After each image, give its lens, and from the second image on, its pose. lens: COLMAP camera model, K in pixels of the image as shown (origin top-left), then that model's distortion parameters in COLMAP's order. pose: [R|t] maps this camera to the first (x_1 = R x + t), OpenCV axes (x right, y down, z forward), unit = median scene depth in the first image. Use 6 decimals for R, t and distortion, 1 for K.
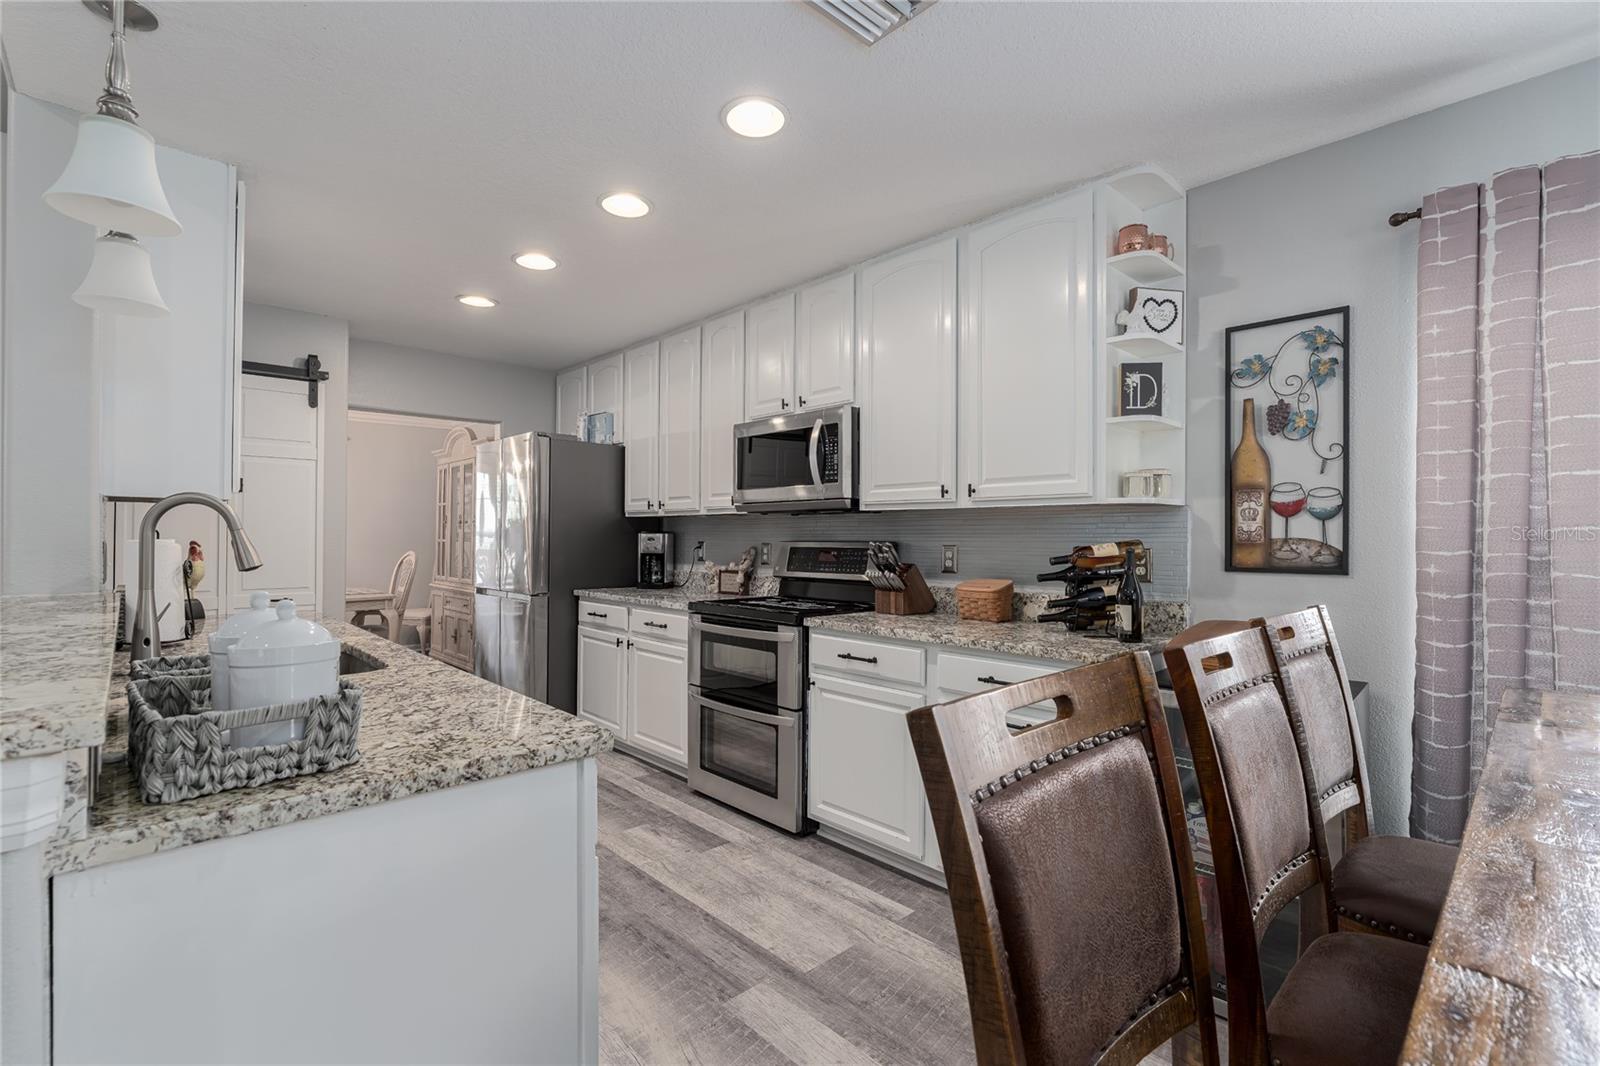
lens RADIAL K [[725.5, 0, 803.9], [0, 725.5, 533.4], [0, 0, 1]] dist [-0.007135, 0.002339]
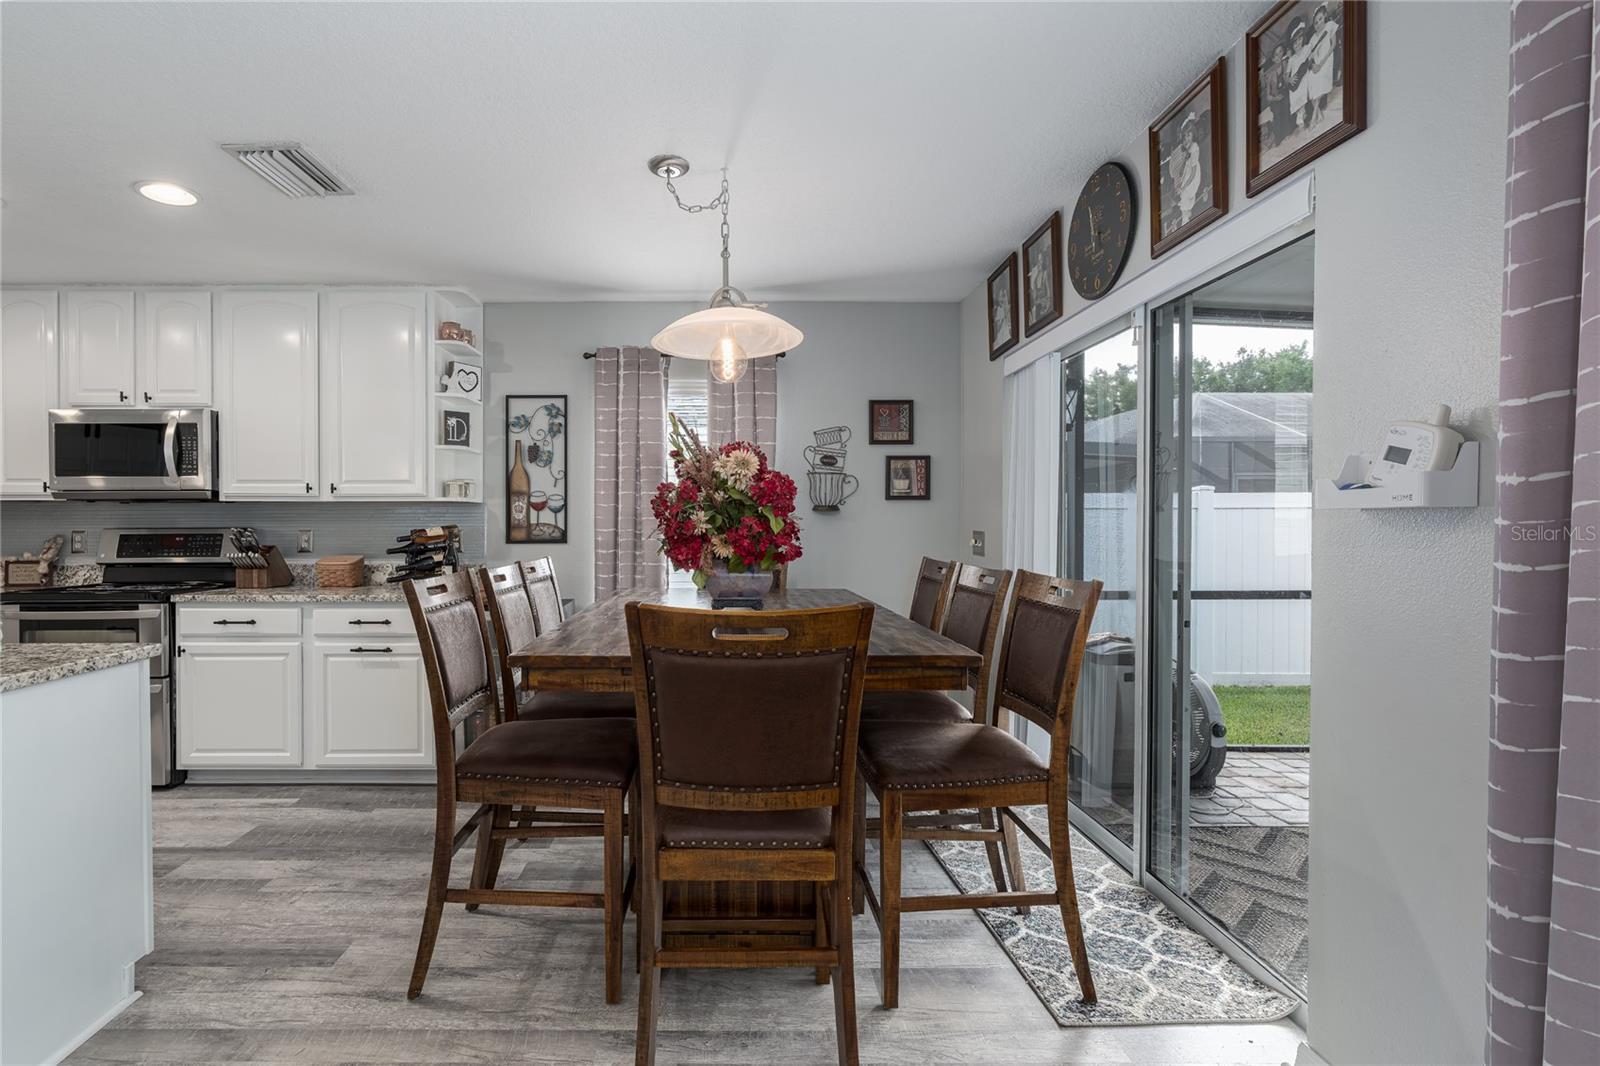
lens RADIAL K [[725.5, 0, 728.9], [0, 725.5, 529.6], [0, 0, 1]] dist [-0.007135, 0.002339]
pose [[0.682919, -0.010484, 0.730419, -0.270245], [0.000843, 0.999908, 0.013564, -0.001045], [-0.730494, -0.008647, 0.682864, -0.485529]]
